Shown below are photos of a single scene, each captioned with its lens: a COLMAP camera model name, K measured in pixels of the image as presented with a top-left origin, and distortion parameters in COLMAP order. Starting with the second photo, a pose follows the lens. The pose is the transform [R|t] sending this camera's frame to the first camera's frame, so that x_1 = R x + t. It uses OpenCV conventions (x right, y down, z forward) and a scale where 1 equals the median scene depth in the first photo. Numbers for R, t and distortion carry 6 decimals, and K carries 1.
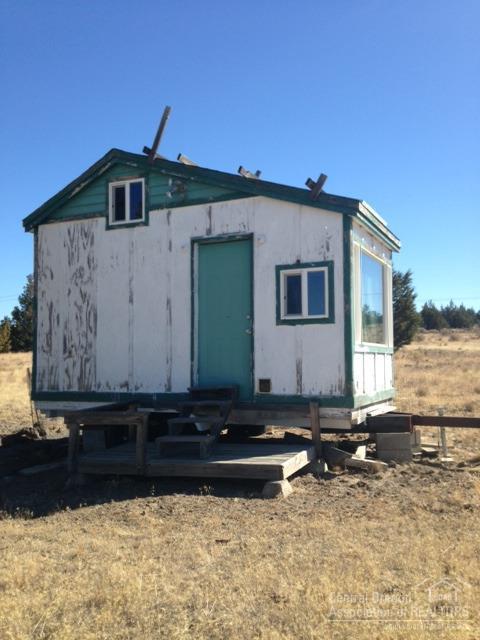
lens RADIAL K [[610.8, 0, 240.0], [0, 610.8, 320.0], [0, 0, 1]] dist [0.100546, 0.000041]
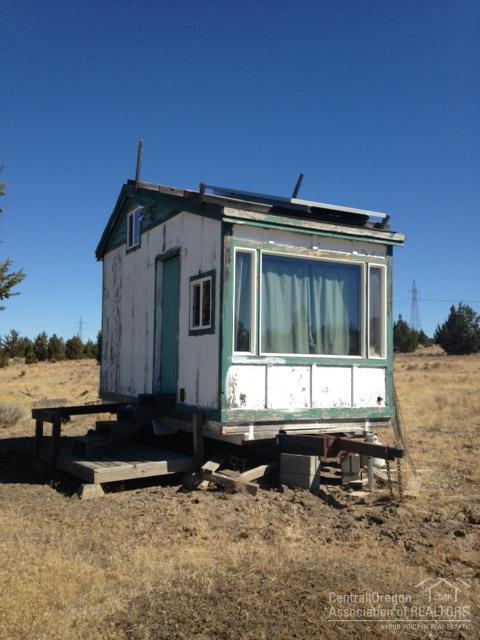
lens RADIAL K [[610.8, 0, 240.0], [0, 610.8, 320.0], [0, 0, 1]] dist [0.100546, 0.000041]
pose [[0.801543, -0.027379, -0.597310, 0.716364], [0.020089, 0.999620, -0.018862, 0.002574], [0.597599, 0.003119, 0.801789, 0.231956]]
